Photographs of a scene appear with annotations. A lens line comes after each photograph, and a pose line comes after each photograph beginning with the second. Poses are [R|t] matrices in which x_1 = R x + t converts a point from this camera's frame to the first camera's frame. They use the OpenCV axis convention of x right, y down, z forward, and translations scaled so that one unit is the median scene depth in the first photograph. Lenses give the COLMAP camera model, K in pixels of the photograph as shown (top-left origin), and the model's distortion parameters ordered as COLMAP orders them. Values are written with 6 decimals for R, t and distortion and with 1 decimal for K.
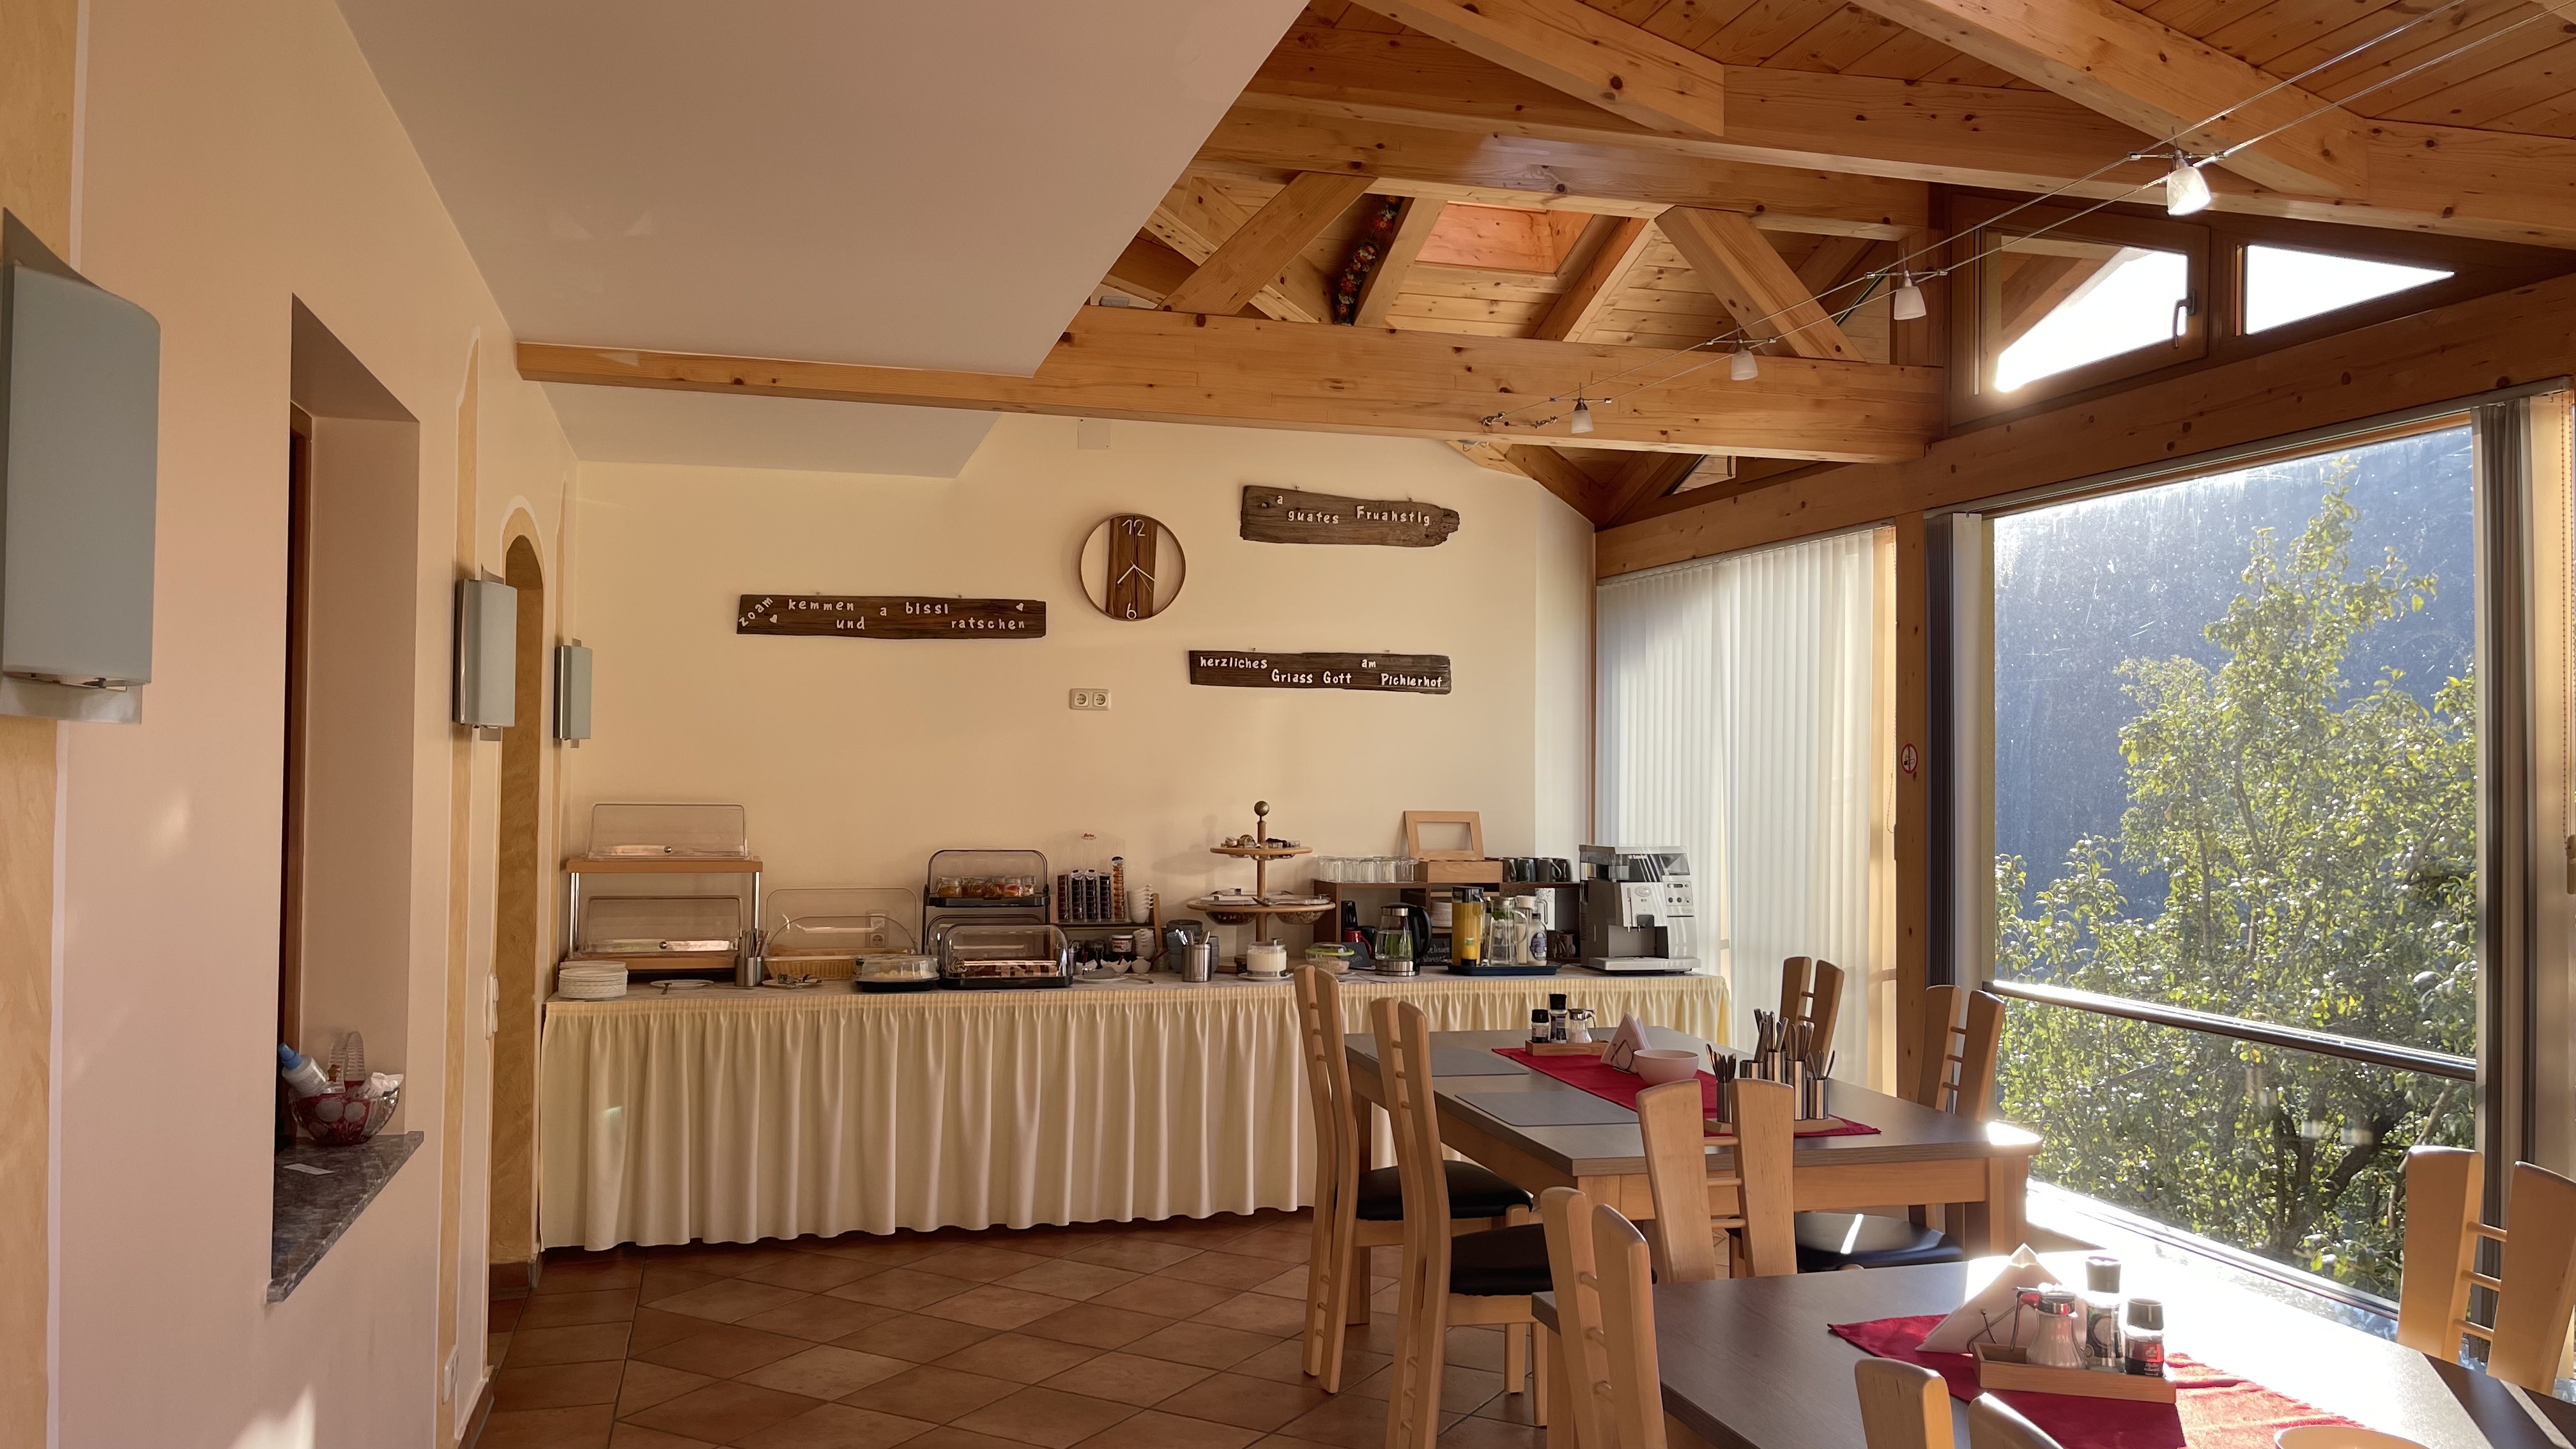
lens RADIAL K [[1964.8, 0, 1323.1], [0, 1964.8, 723.8], [0, 0, 1]] dist [0.123987, -0.180537]
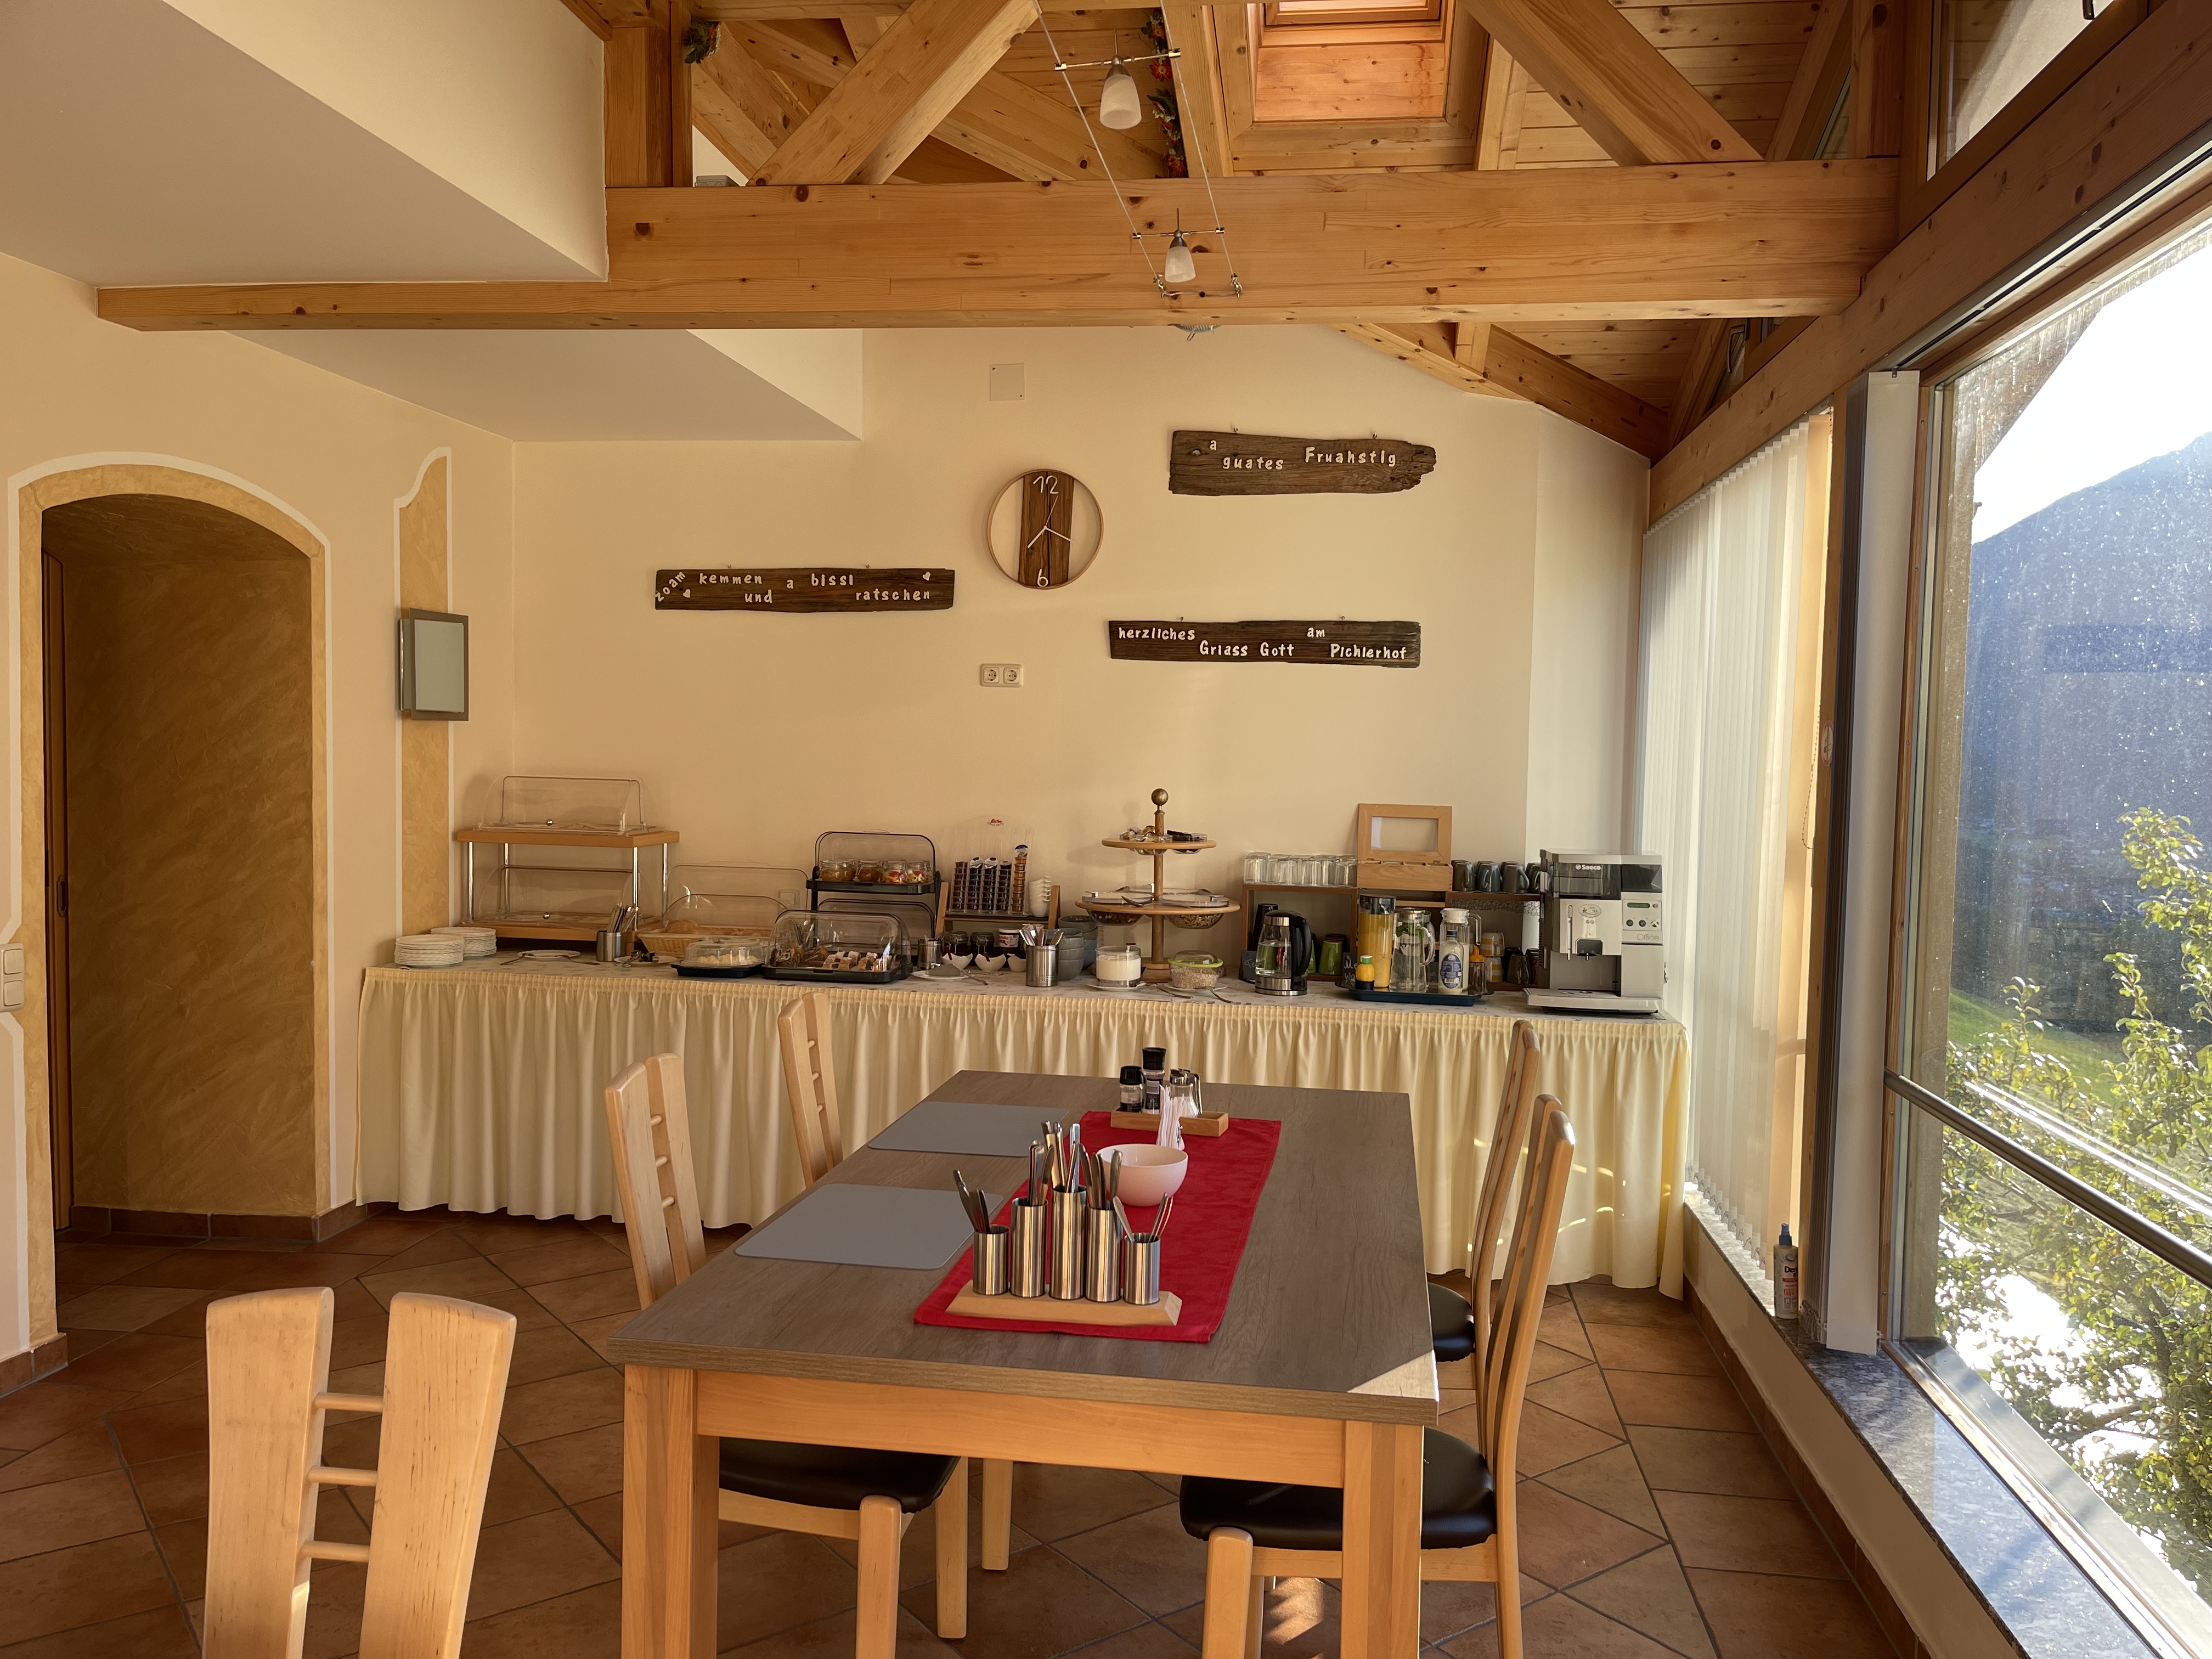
lens RADIAL K [[1700.7, 0, 1115.0], [0, 1700.7, 854.1], [0, 0, 1]] dist [0.091747, -0.001908]
pose [[0.913530, 0.037014, -0.405084, 0.263262], [-0.004100, 0.996639, 0.081820, 0.005798], [0.406751, -0.073084, 0.910611, 0.286343]]
